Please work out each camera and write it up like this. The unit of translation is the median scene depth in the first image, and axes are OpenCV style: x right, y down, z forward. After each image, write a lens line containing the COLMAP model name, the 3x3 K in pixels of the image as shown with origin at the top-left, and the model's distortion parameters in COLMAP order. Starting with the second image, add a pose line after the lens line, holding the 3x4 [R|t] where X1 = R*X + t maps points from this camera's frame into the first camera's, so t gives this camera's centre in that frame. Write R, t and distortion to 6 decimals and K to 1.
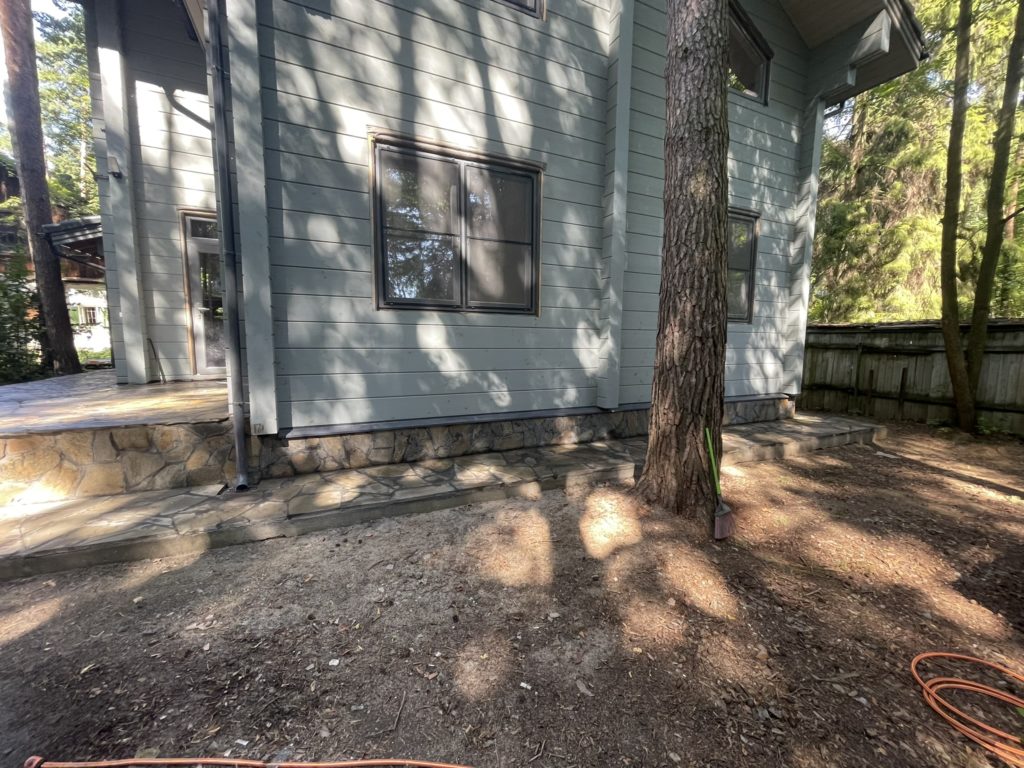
lens RADIAL K [[408.3, 0, 512.0], [0, 408.3, 384.0], [0, 0, 1]] dist [-0.001948, -0.000072]
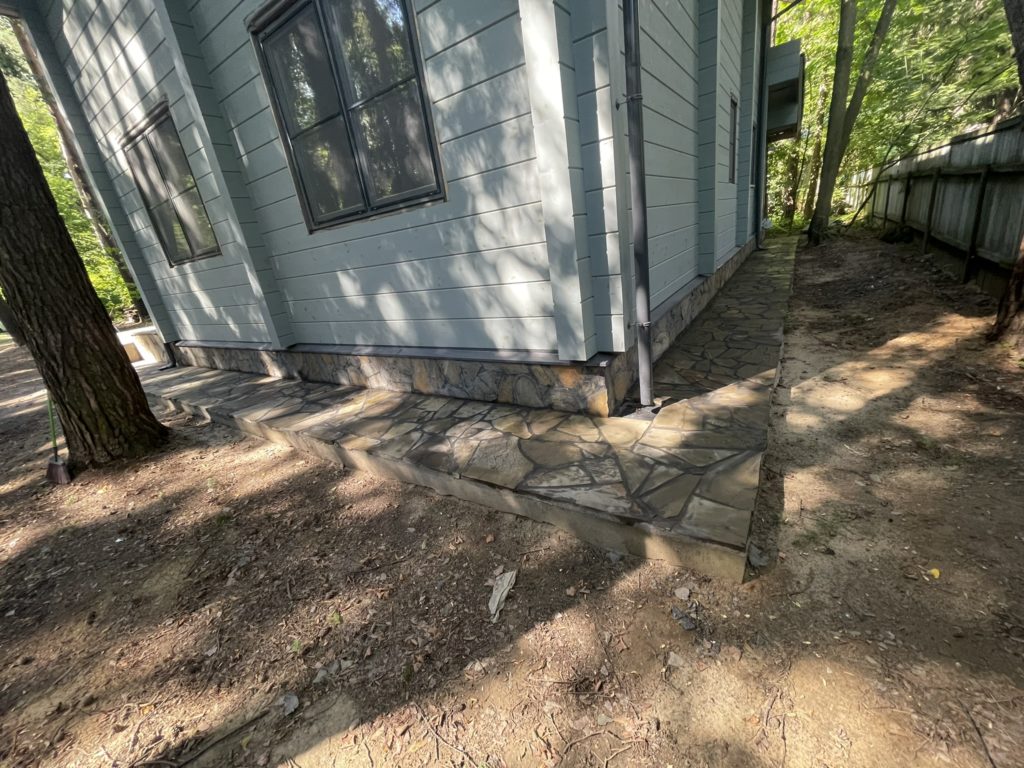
lens RADIAL K [[408.6, 0, 514.5], [0, 408.6, 387.8], [0, 0, 1]] dist [0.000508, 0.000504]
pose [[0.526861, 0.210788, -0.823399, 1.766073], [0.057119, 0.957789, 0.281740, -0.115631], [0.848030, -0.195470, 0.492581, 1.322021]]
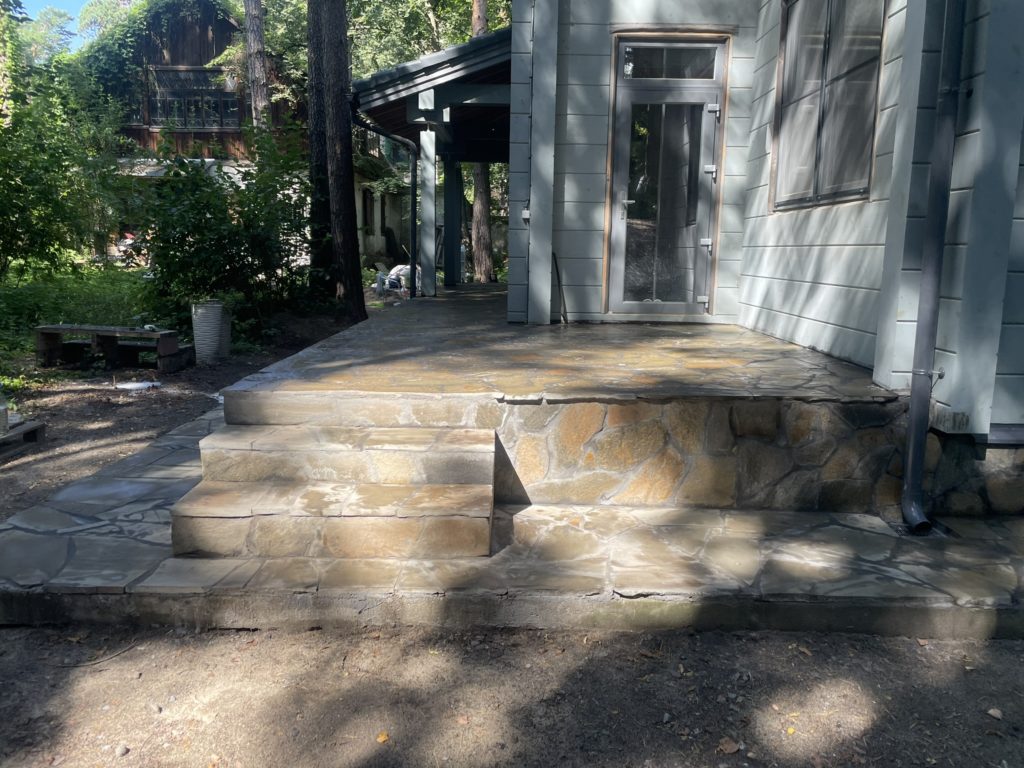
lens RADIAL K [[770.3, 0, 515.4], [0, 770.3, 368.4], [0, 0, 1]] dist [0.092695, -0.115800]
pose [[0.910159, 0.067996, -0.408640, -0.695977], [-0.054130, 0.997501, 0.045416, 0.023860], [0.410707, -0.019216, 0.911565, -0.158918]]
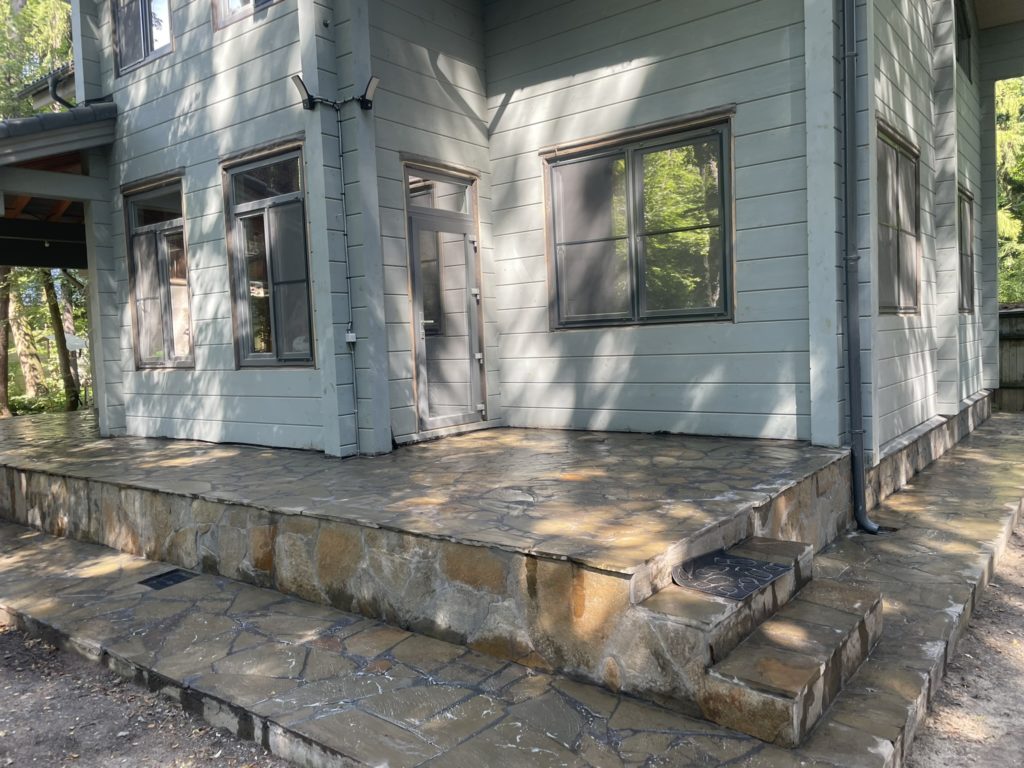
lens RADIAL K [[774.5, 0, 514.0], [0, 774.5, 386.3], [0, 0, 1]] dist [0.093236, -0.124919]
pose [[0.881397, -0.077179, 0.466028, -1.918106], [0.103368, 0.994164, -0.030856, -0.064486], [-0.460927, 0.075368, 0.884232, -0.117470]]
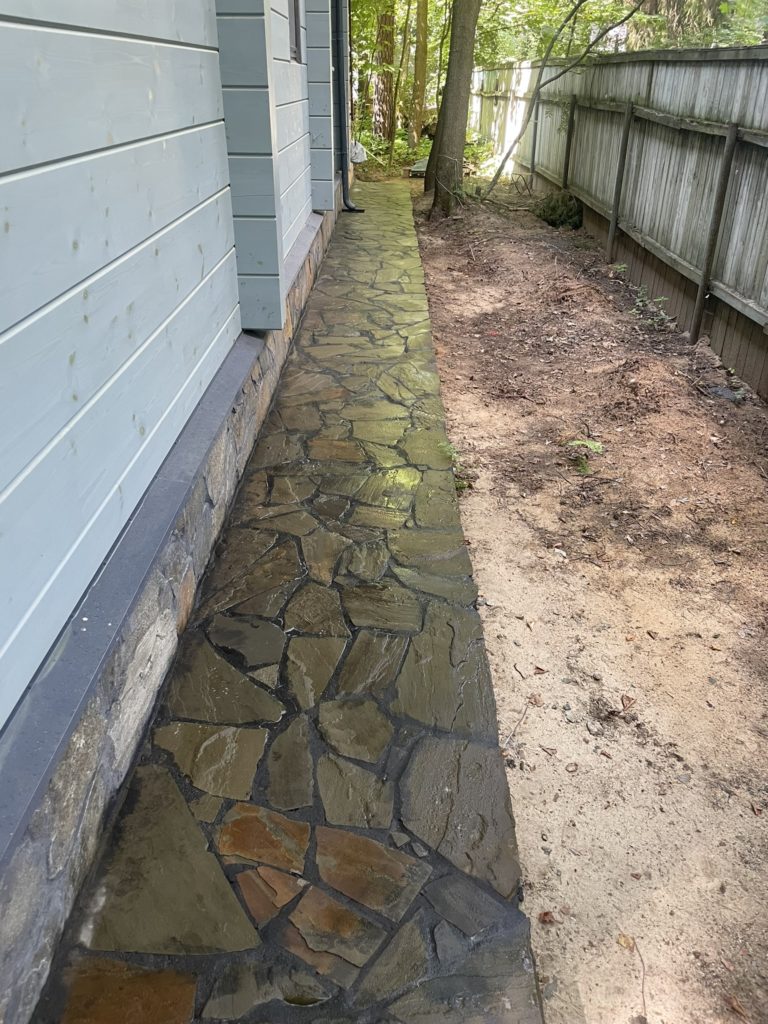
lens RADIAL K [[770.3, 0, 384.0], [0, 770.3, 512.0], [0, 0, 1]] dist [0.092695, -0.115800]
pose [[0.906153, 0.202776, -0.371173, 1.385724], [-0.045632, 0.919328, 0.390838, -0.246012], [0.420482, -0.337222, 0.842304, 1.861901]]
